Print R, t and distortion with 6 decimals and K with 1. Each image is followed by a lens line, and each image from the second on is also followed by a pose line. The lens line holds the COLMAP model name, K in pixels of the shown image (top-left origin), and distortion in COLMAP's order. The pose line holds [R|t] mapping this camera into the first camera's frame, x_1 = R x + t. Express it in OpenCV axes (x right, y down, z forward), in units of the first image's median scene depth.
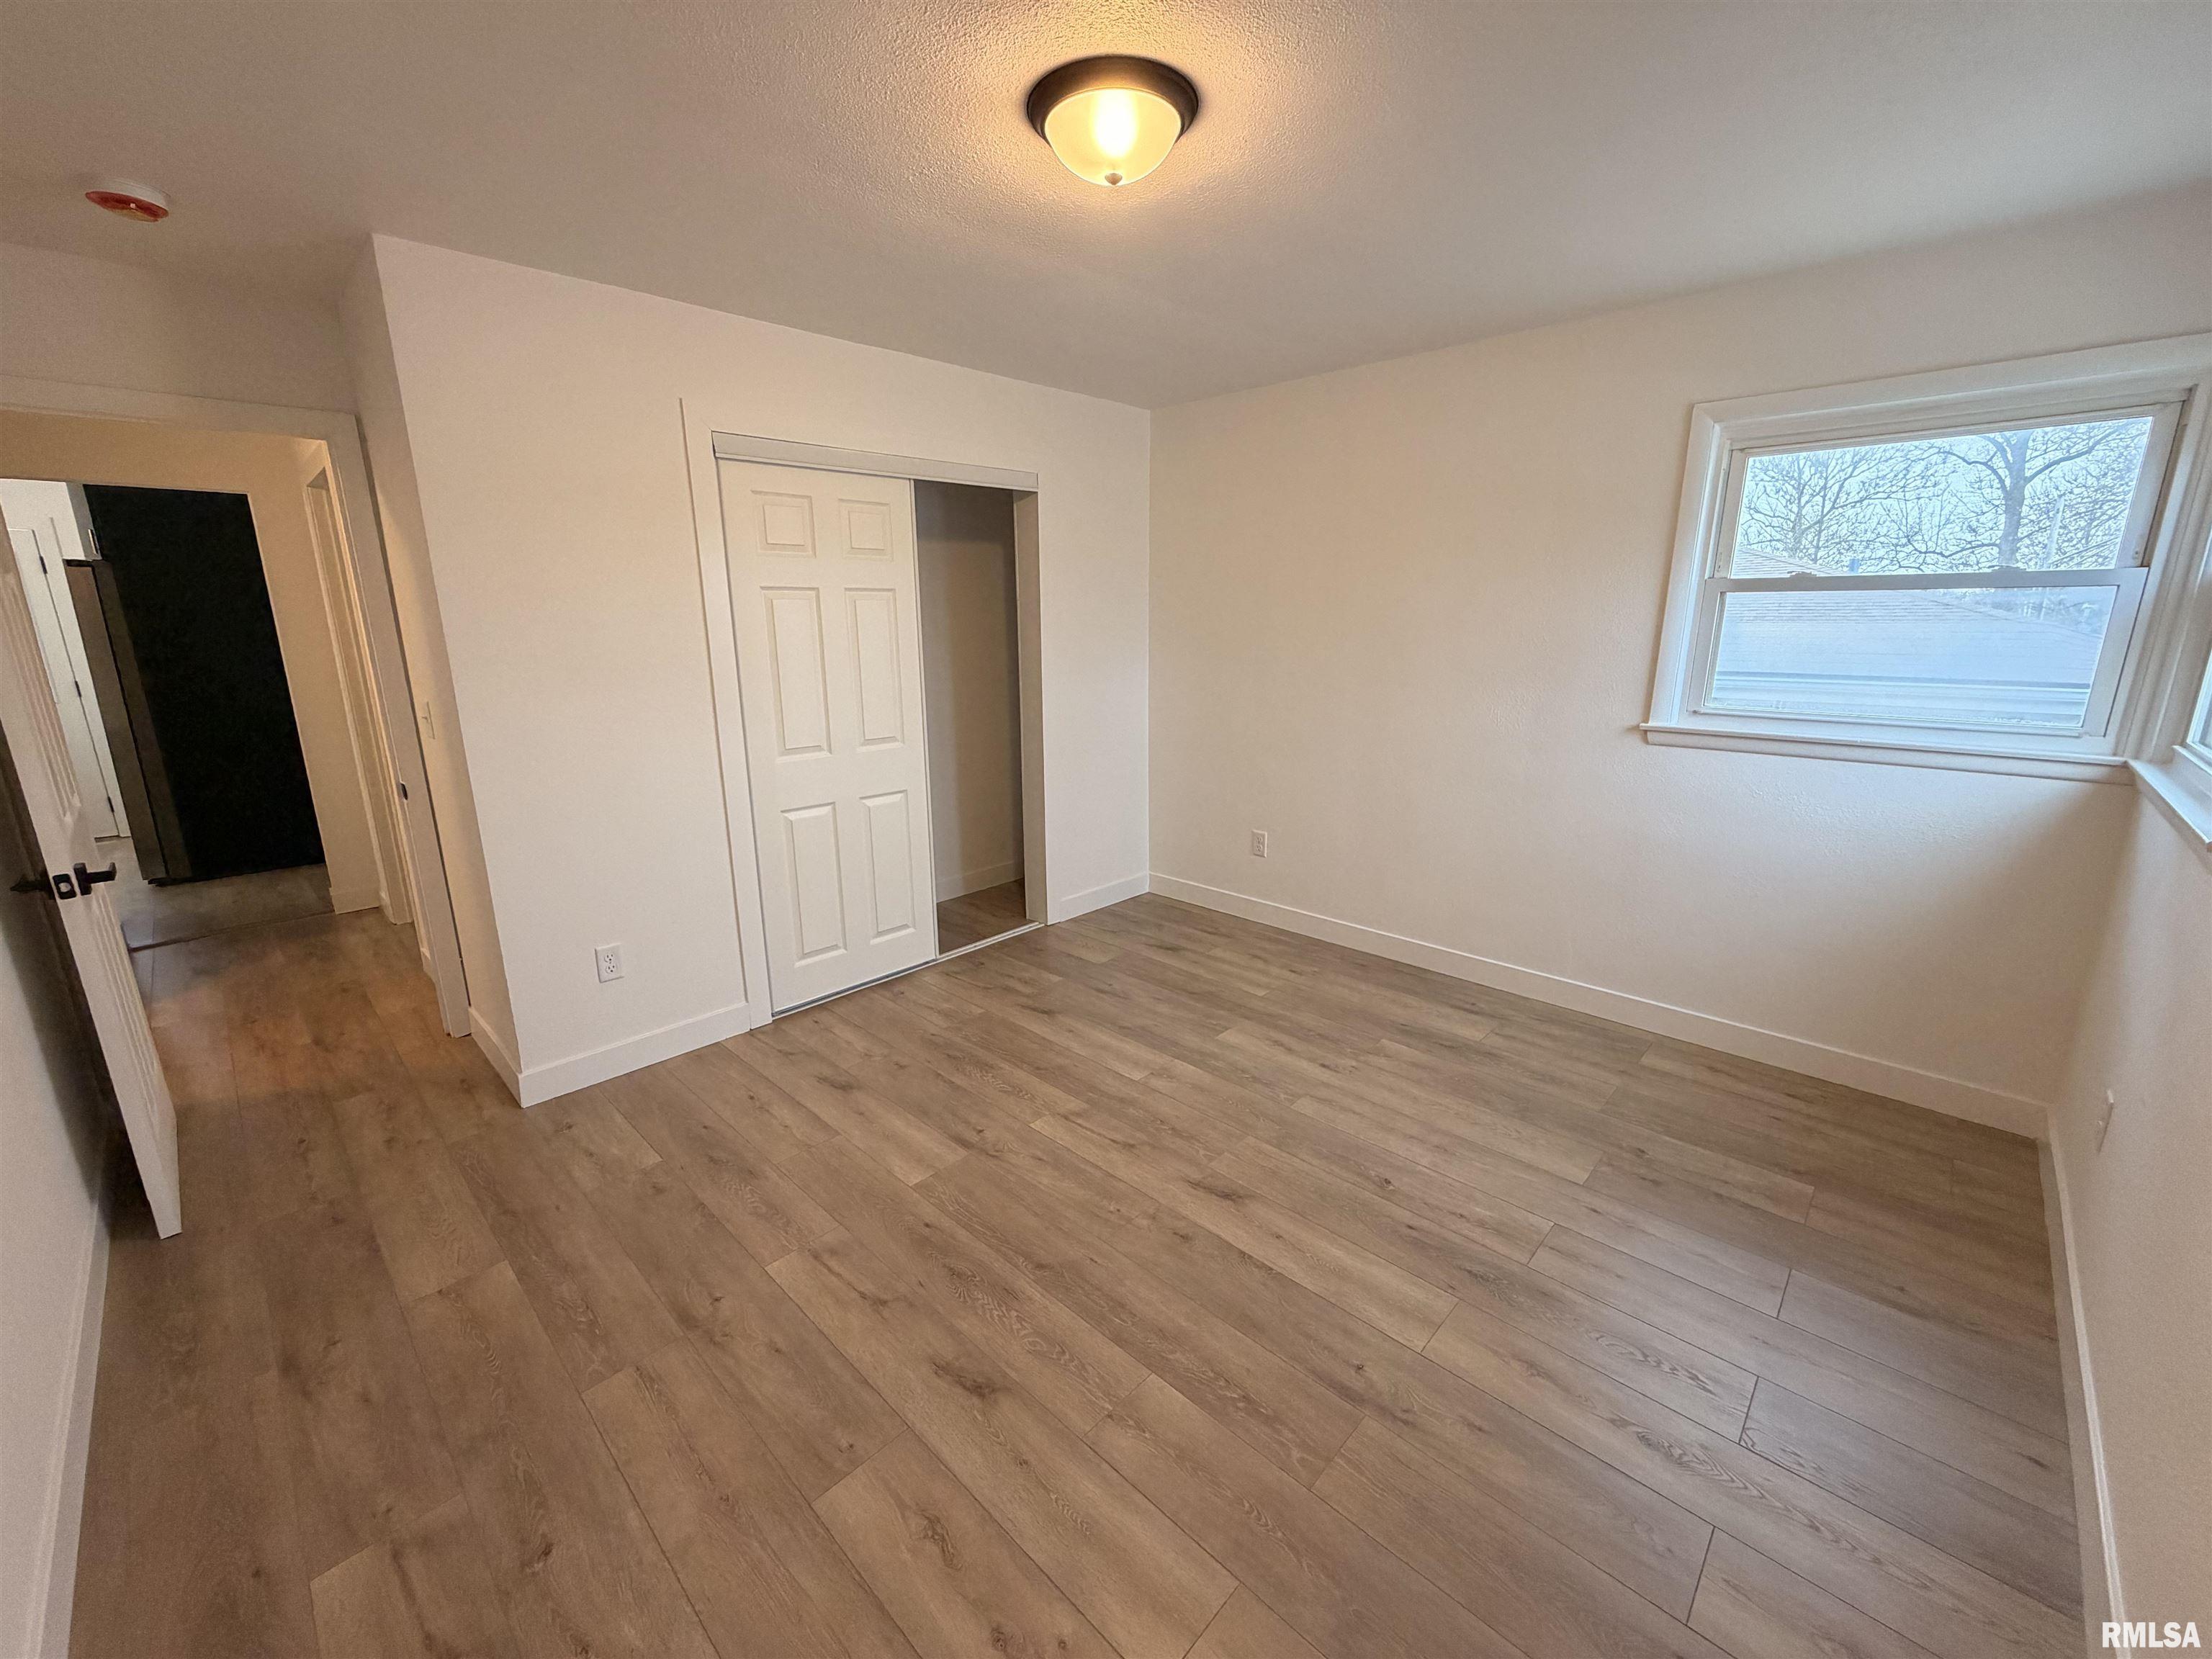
lens RADIAL K [[884.3, 0, 1100.3], [0, 884.3, 829.1], [0, 0, 1]] dist [0.001721, -0.000083]
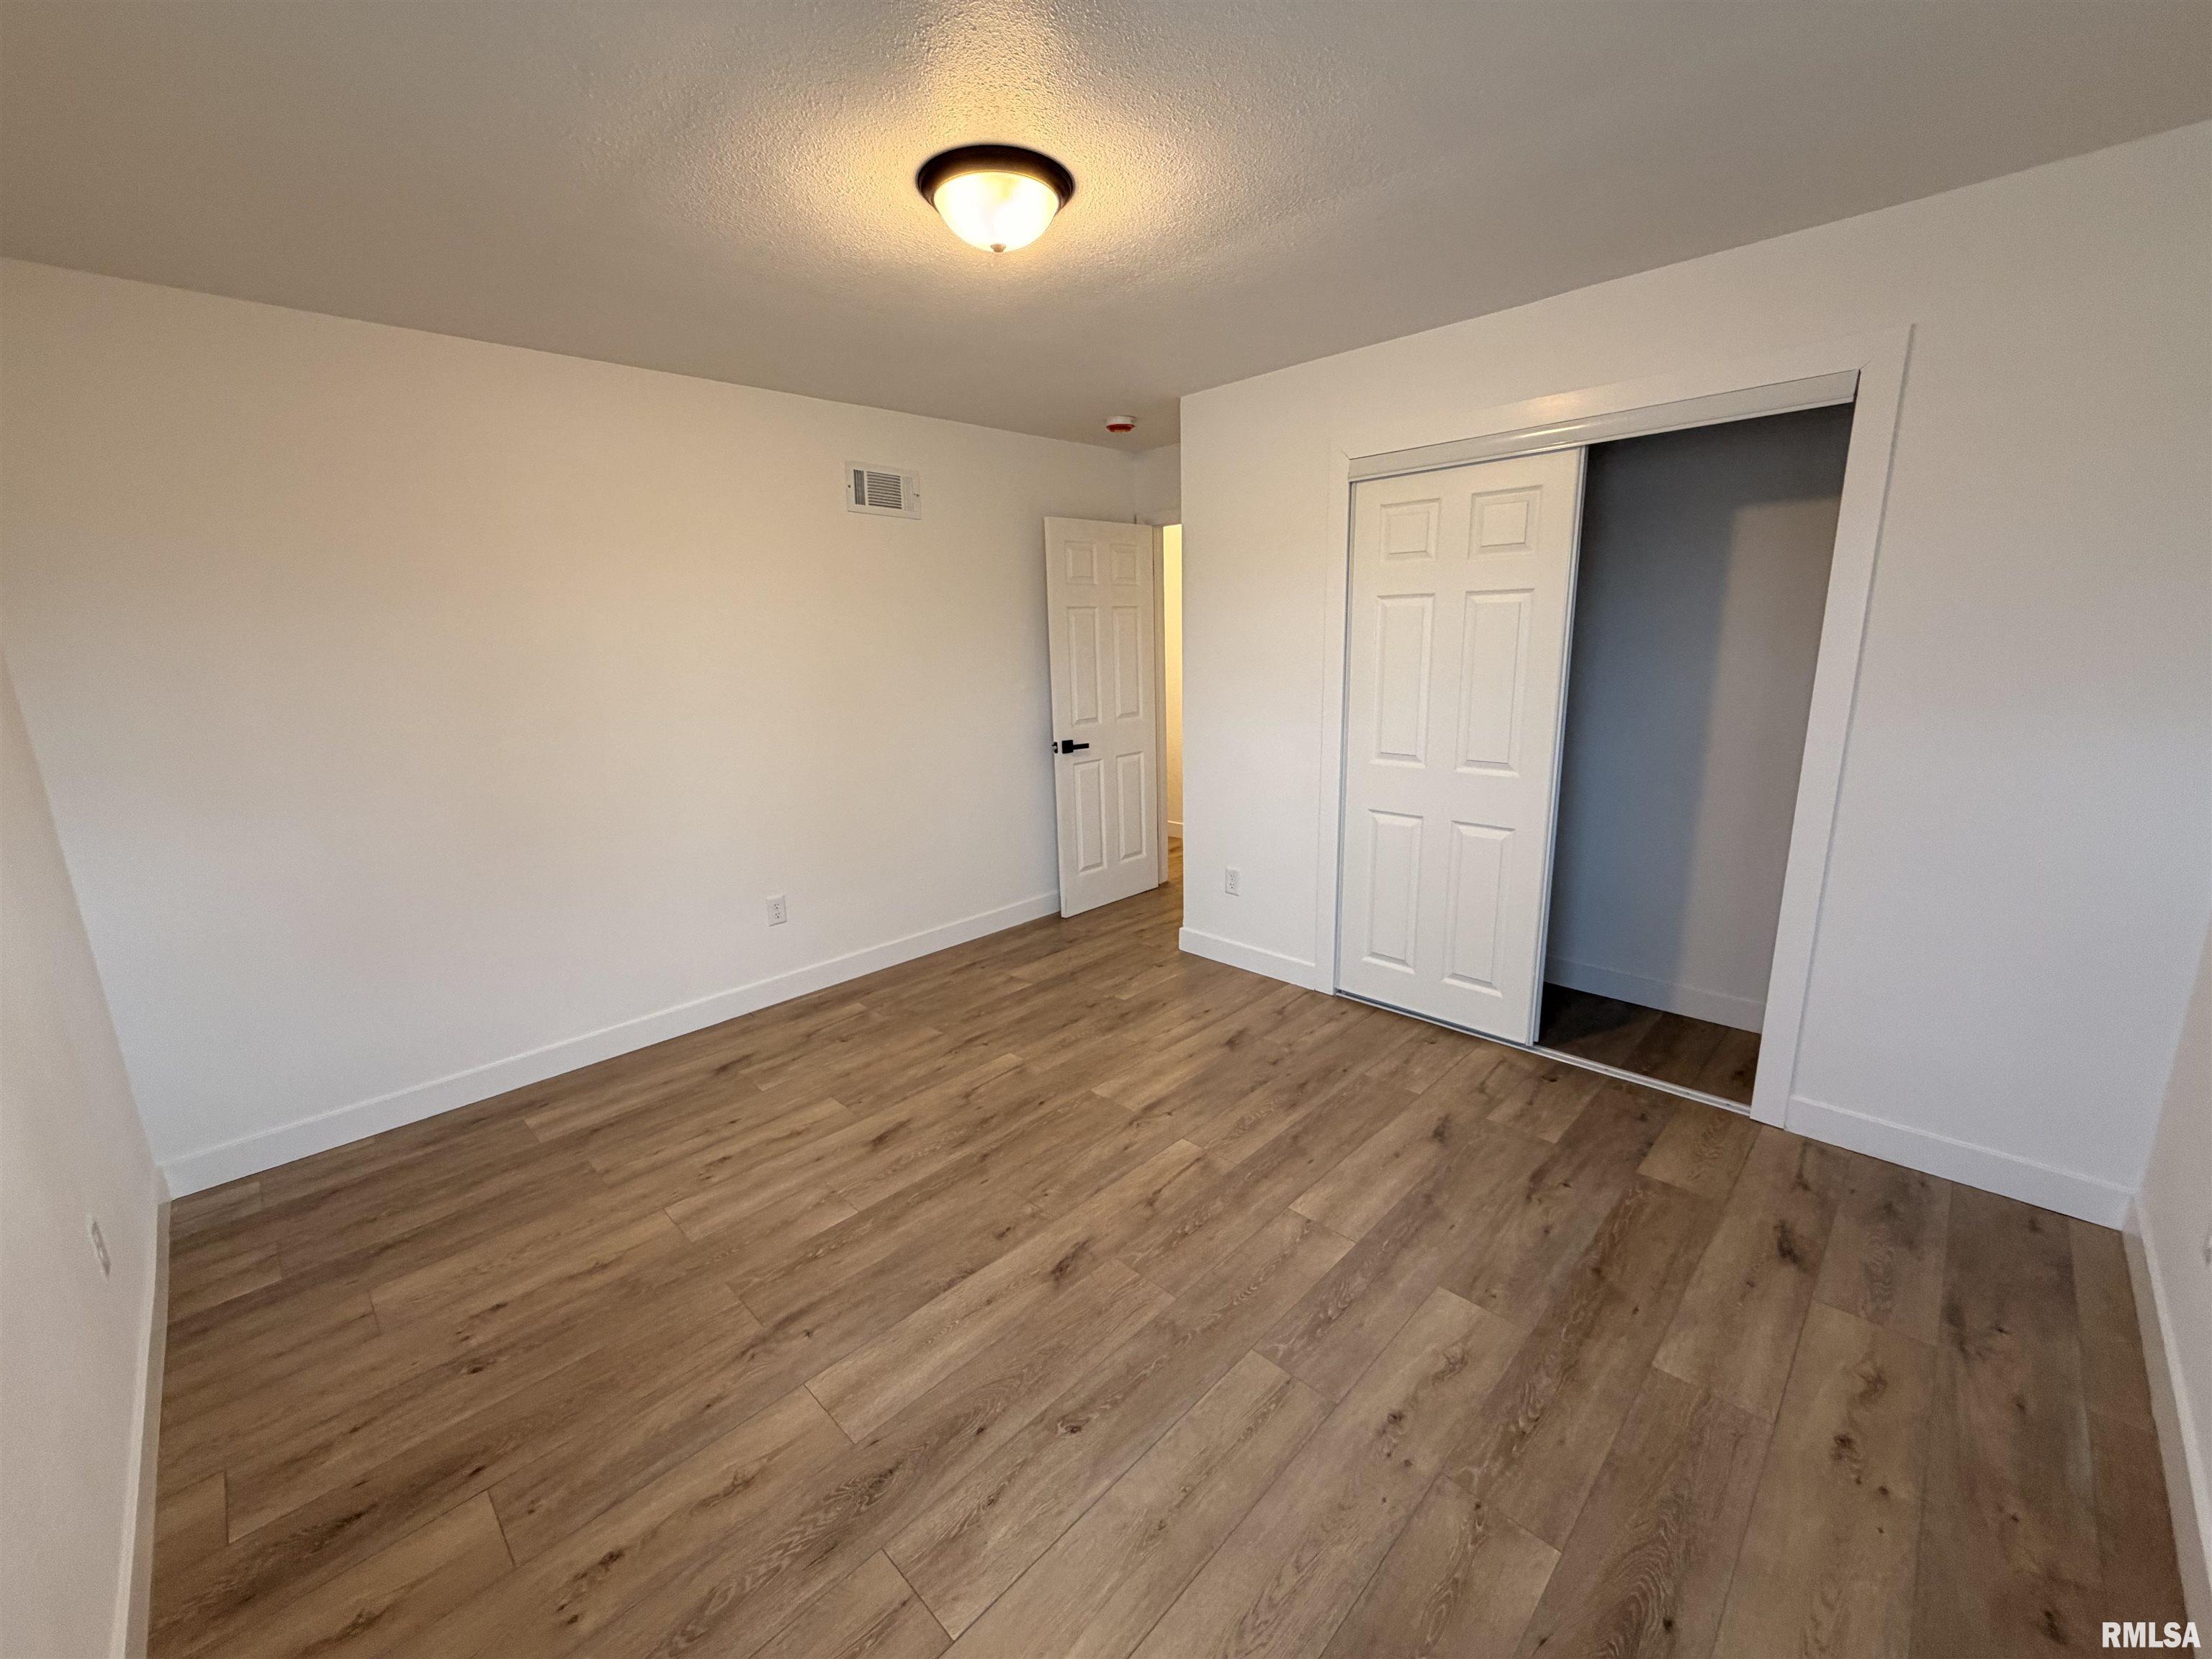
lens RADIAL K [[884.3, 0, 1100.3], [0, 884.3, 829.1], [0, 0, 1]] dist [0.001721, -0.000083]
pose [[-0.017048, 0.228736, -0.973339, 0.839888], [-0.209440, 0.951067, 0.227171, -0.213062], [0.977673, 0.207729, 0.031692, 0.826209]]
